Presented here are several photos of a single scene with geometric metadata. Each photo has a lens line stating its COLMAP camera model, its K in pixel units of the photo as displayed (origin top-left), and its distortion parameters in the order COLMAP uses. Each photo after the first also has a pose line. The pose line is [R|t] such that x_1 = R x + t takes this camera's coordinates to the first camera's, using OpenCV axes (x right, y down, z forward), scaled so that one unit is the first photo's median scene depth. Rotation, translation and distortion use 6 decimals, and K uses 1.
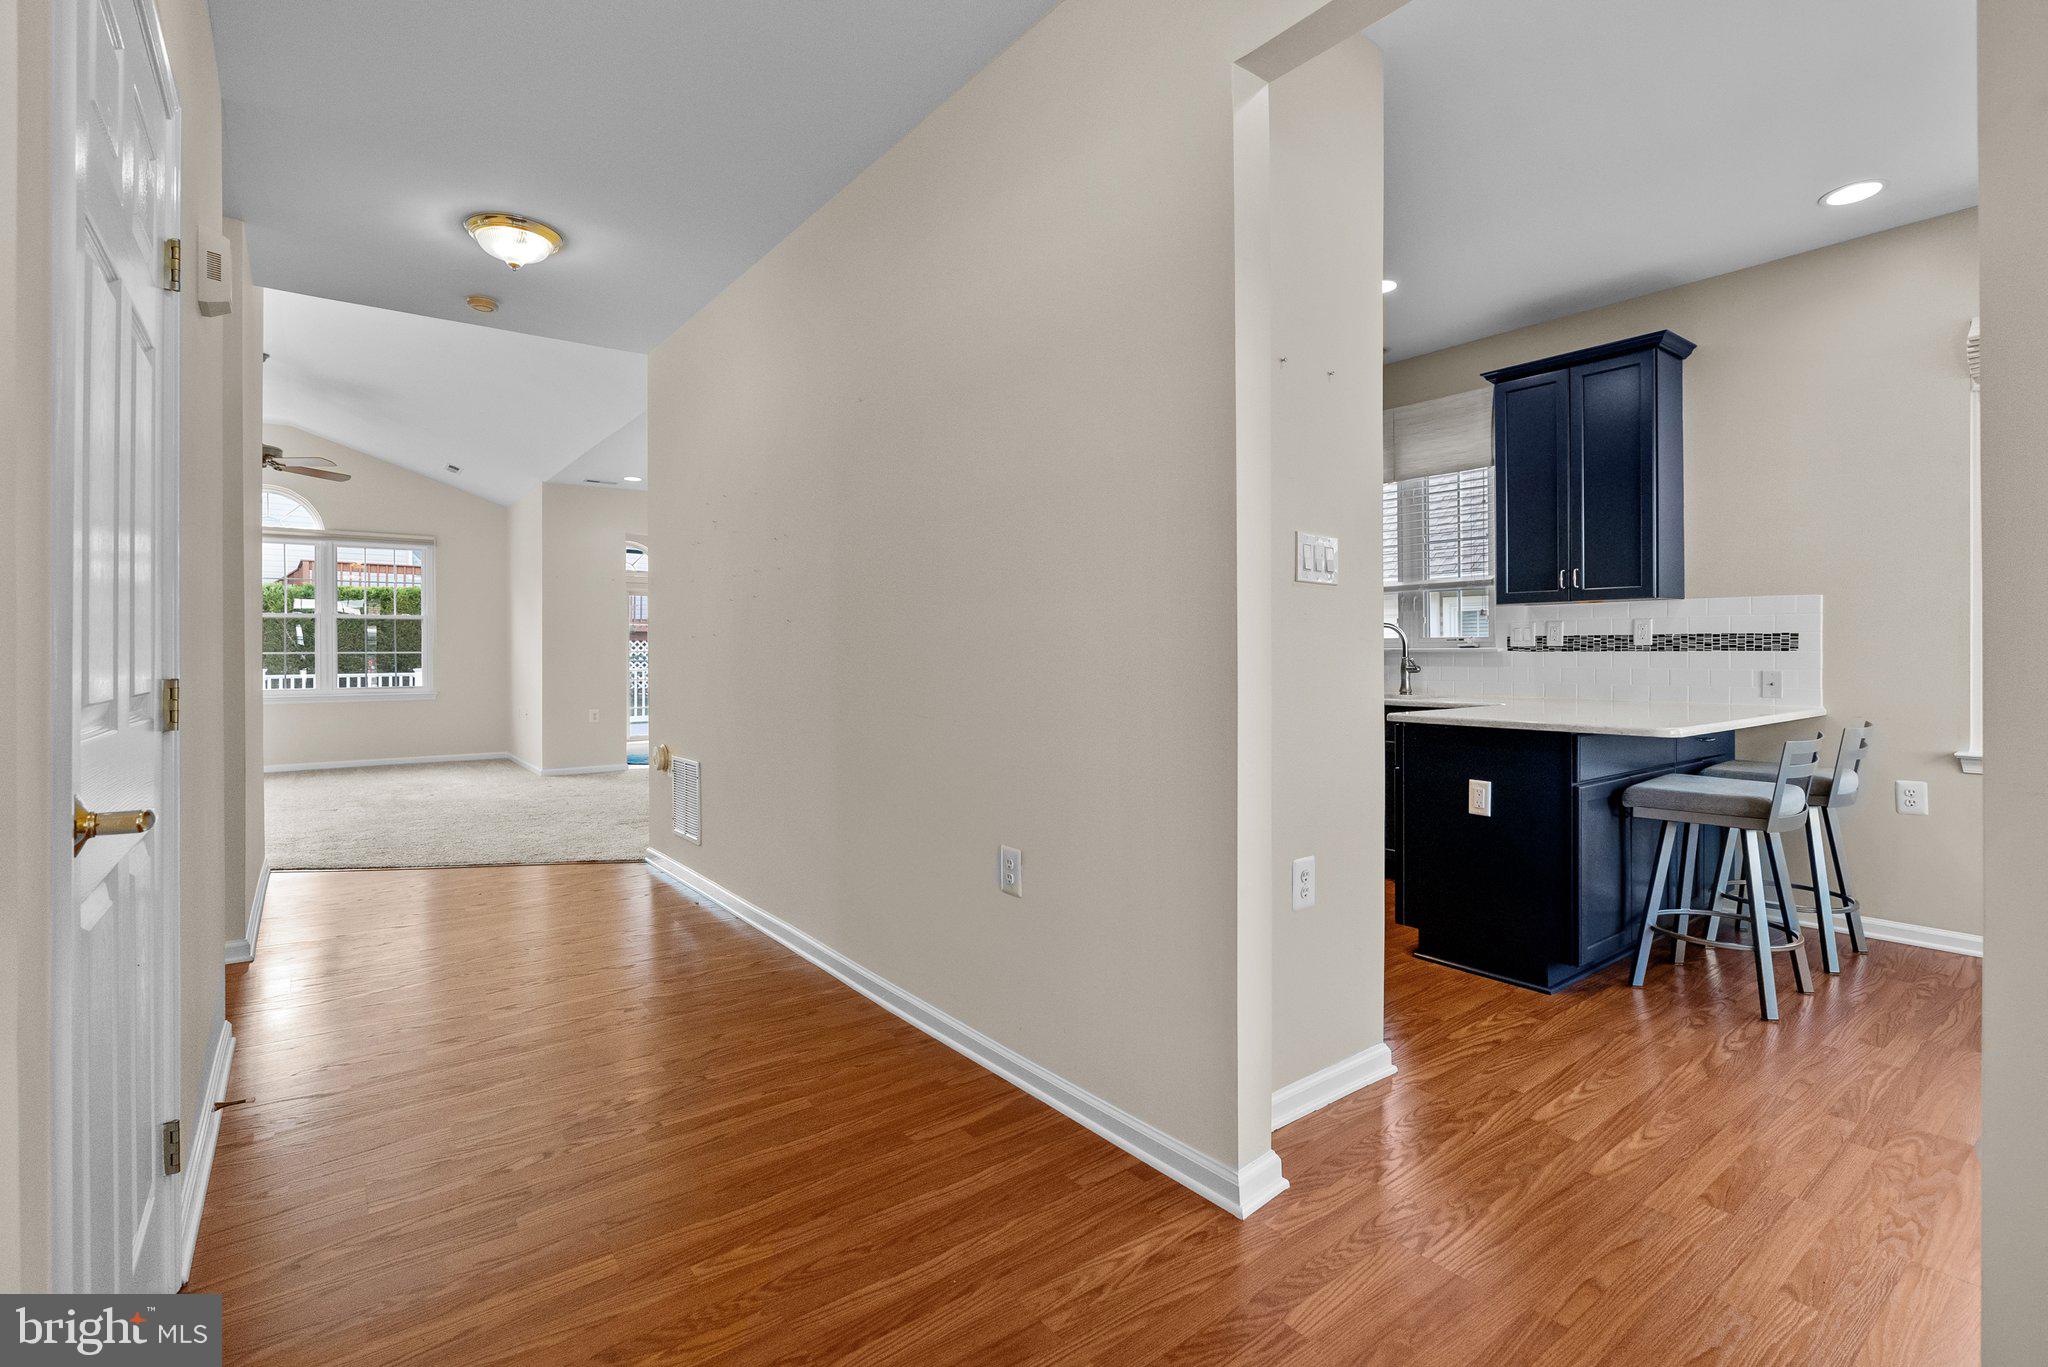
lens RADIAL K [[941.7, 0, 1018.4], [0, 941.7, 663.8], [0, 0, 1]] dist [-0.008907, 0.003801]
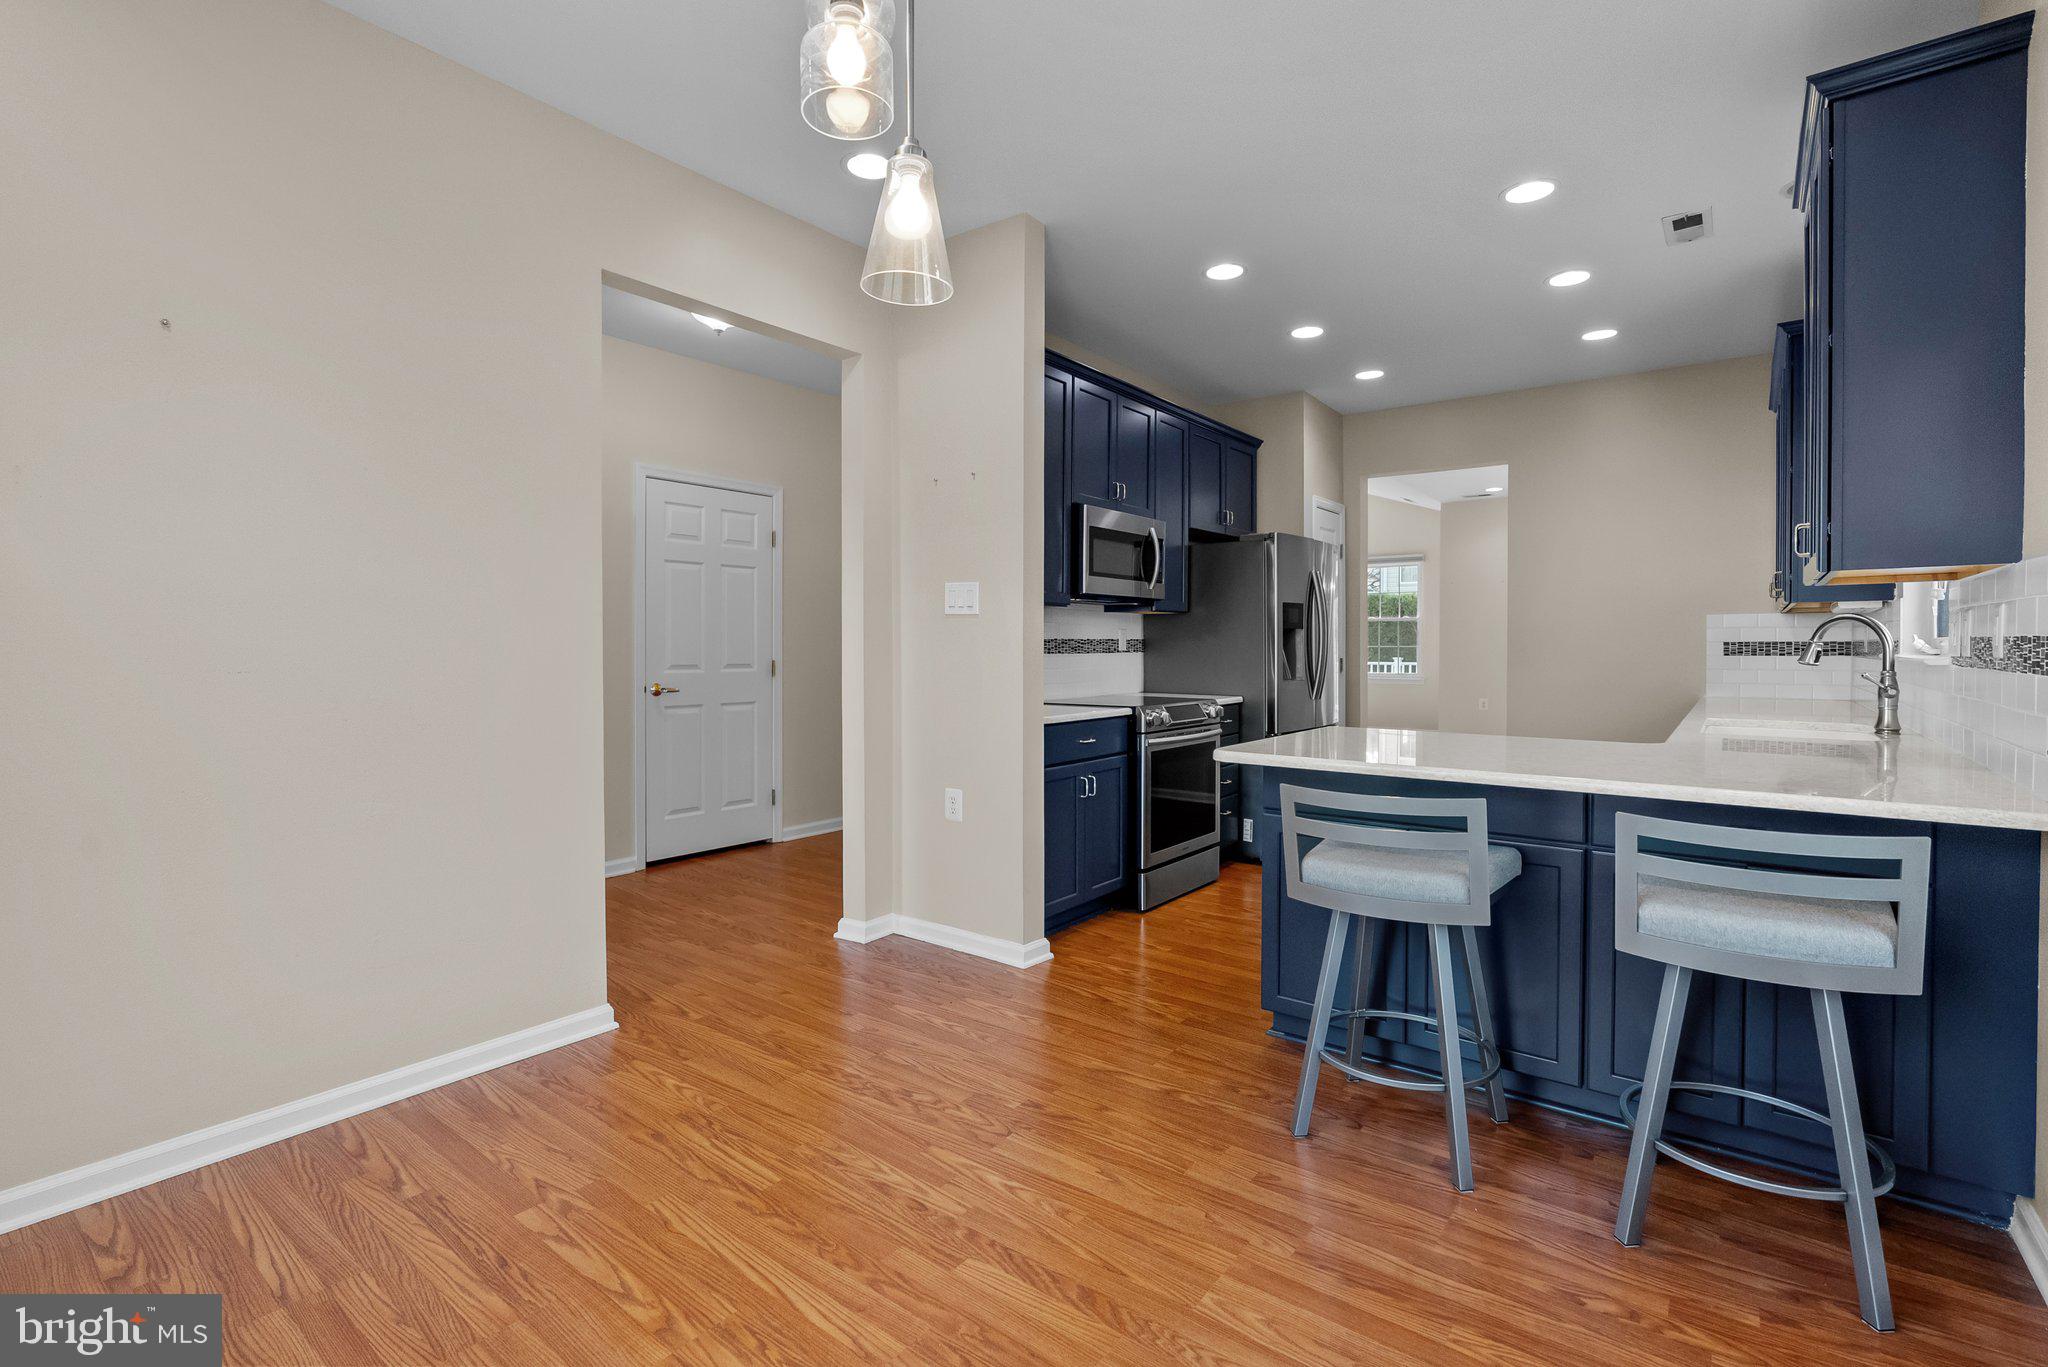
lens RADIAL K [[941.7, 0, 1043.0], [0, 941.7, 645.7], [0, 0, 1]] dist [-0.008907, 0.003801]
pose [[0.264845, 0.004780, -0.964279, 1.063843], [-0.010379, 0.999944, 0.002106, -0.024076], [0.964235, 0.009451, 0.264880, 0.406354]]
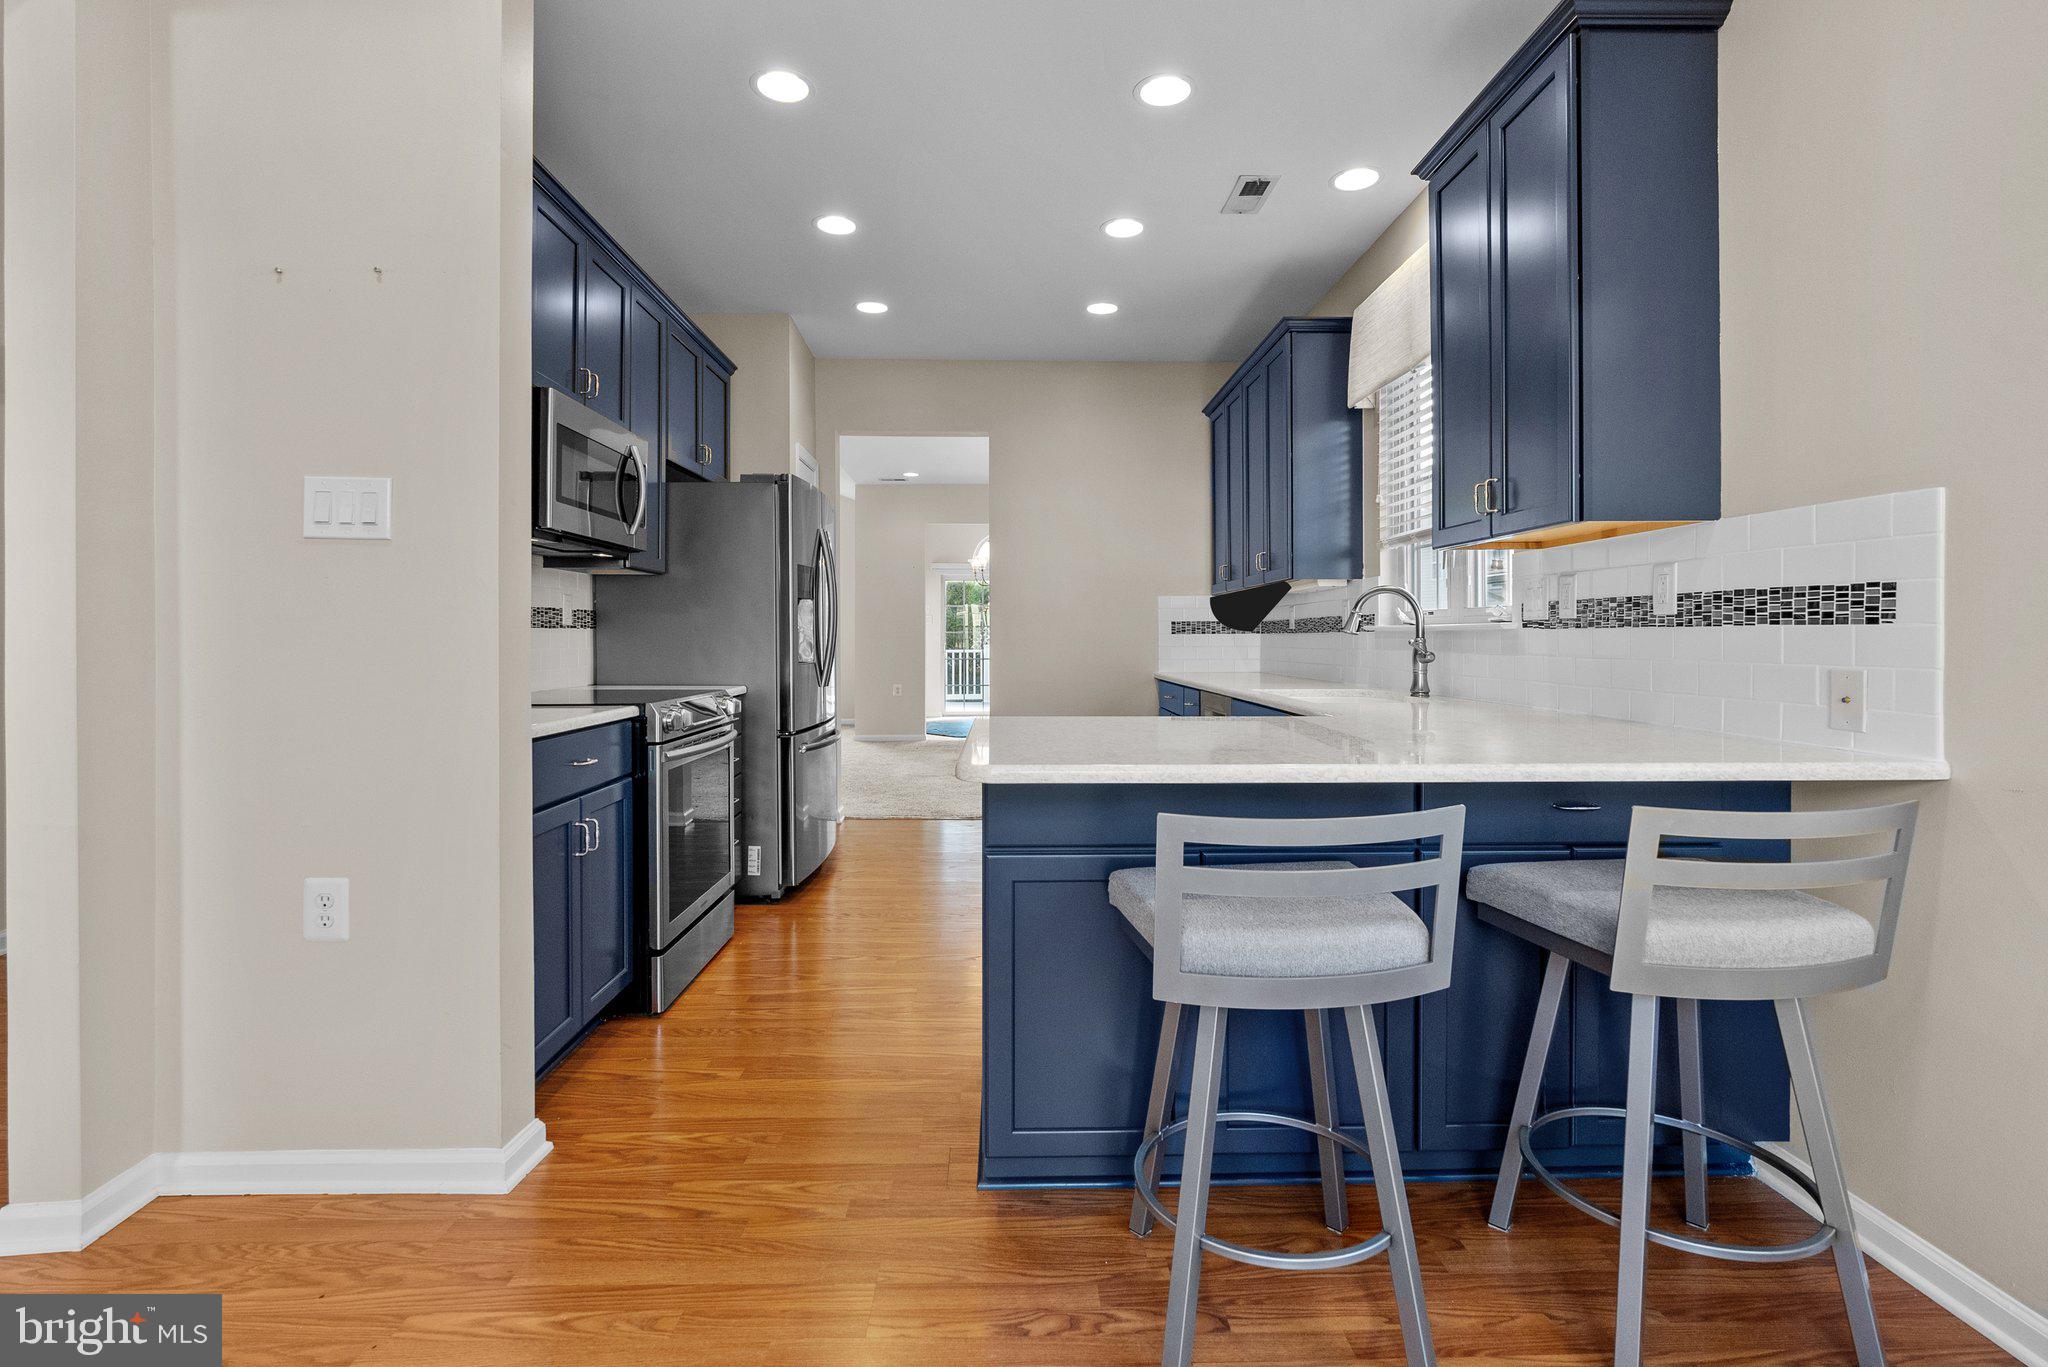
lens RADIAL K [[941.7, 0, 1029.1], [0, 941.7, 634.6], [0, 0, 1]] dist [-0.008907, 0.003801]
pose [[0.804767, 0.000866, -0.593590, 0.722654], [-0.007324, 0.999937, -0.008471, -0.002204], [0.593545, 0.011165, 0.804723, 0.397136]]
